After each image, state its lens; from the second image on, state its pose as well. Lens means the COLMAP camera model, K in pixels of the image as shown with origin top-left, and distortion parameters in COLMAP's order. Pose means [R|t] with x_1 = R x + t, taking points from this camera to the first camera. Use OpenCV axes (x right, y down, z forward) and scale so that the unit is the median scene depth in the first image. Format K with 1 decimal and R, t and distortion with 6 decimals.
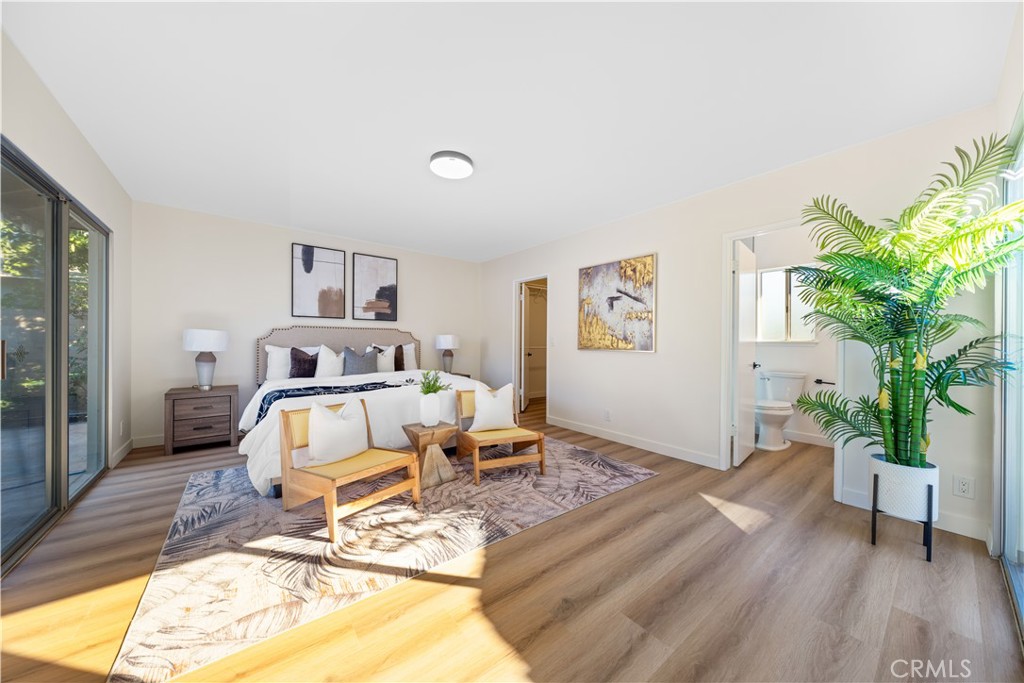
lens RADIAL K [[346.9, 0, 514.4], [0, 346.9, 342.6], [0, 0, 1]] dist [0.000509, 0.000128]
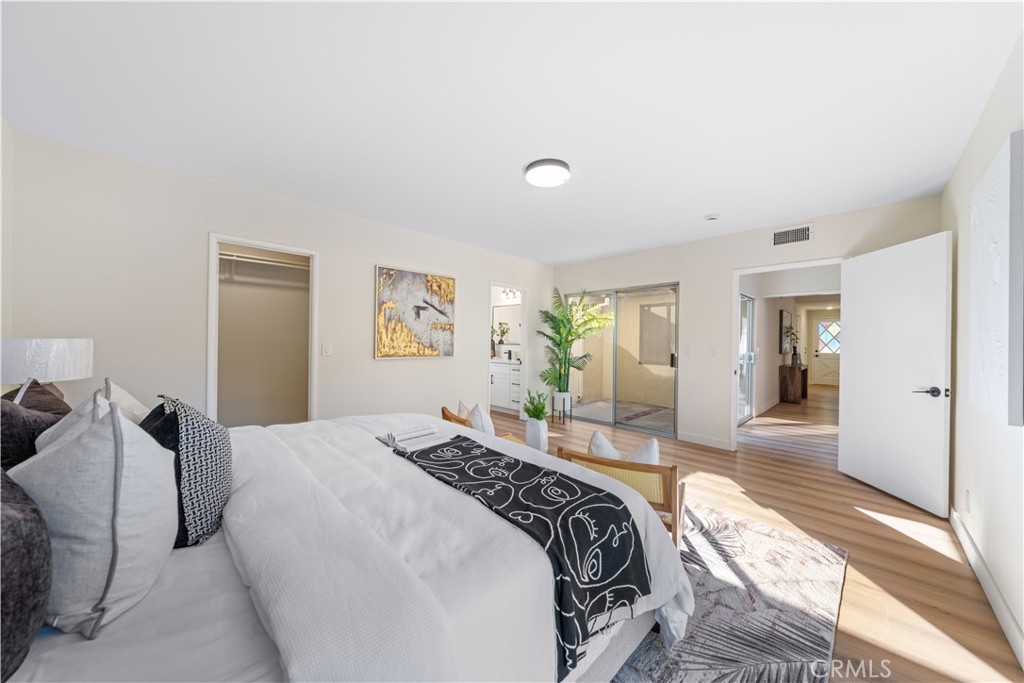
lens RADIAL K [[346.9, 0, 514.4], [0, 346.9, 342.6], [0, 0, 1]] dist [0.000509, 0.000128]
pose [[-0.101049, -0.009836, 0.994833, -0.829942], [-0.011334, 0.999898, 0.008734, -0.036453], [-0.994817, -0.010393, -0.101150, 0.867667]]
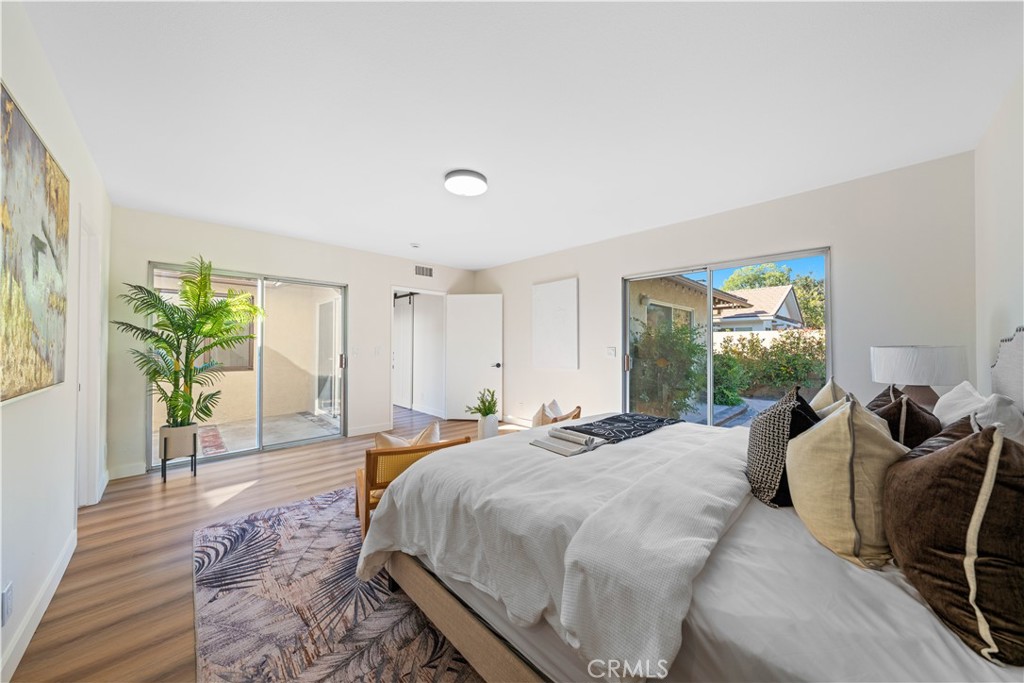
lens RADIAL K [[346.9, 0, 514.4], [0, 346.9, 342.6], [0, 0, 1]] dist [0.000509, 0.000128]
pose [[-0.994712, -0.010030, -0.102215, -0.164053], [-0.009374, 0.999932, -0.006899, -0.032123], [0.102277, -0.005905, -0.994738, 1.474851]]
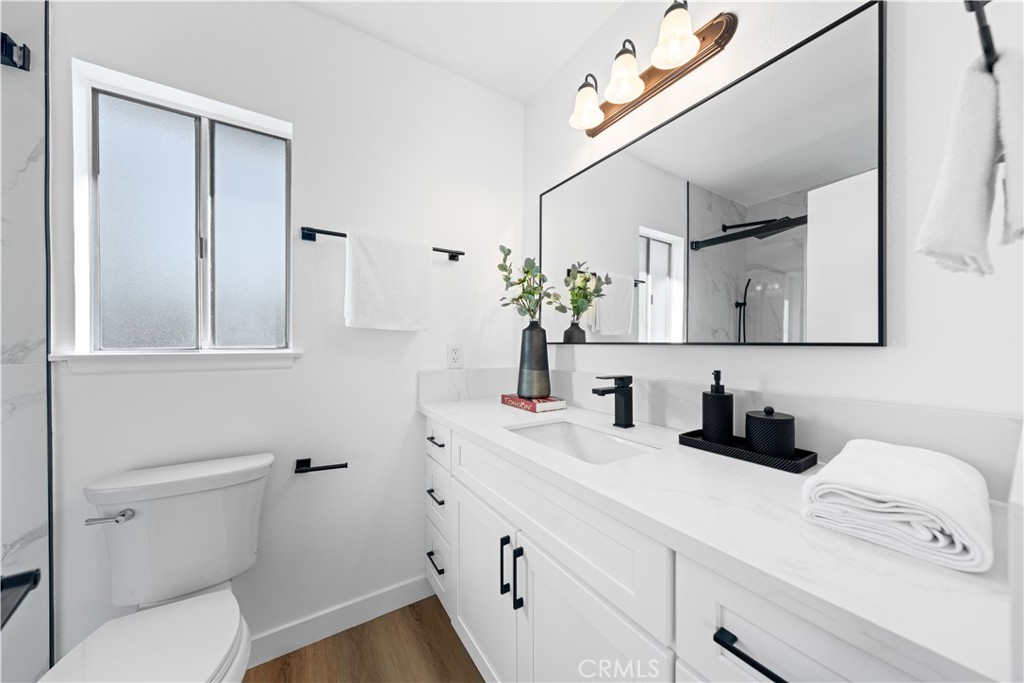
lens RADIAL K [[346.9, 0, 514.4], [0, 346.9, 342.6], [0, 0, 1]] dist [0.000509, 0.000128]
pose [[0.098426, -0.008899, 0.995105, 0.572688], [-0.000963, 0.999959, 0.009038, -0.016242], [-0.995144, -0.001848, 0.098414, 0.783425]]
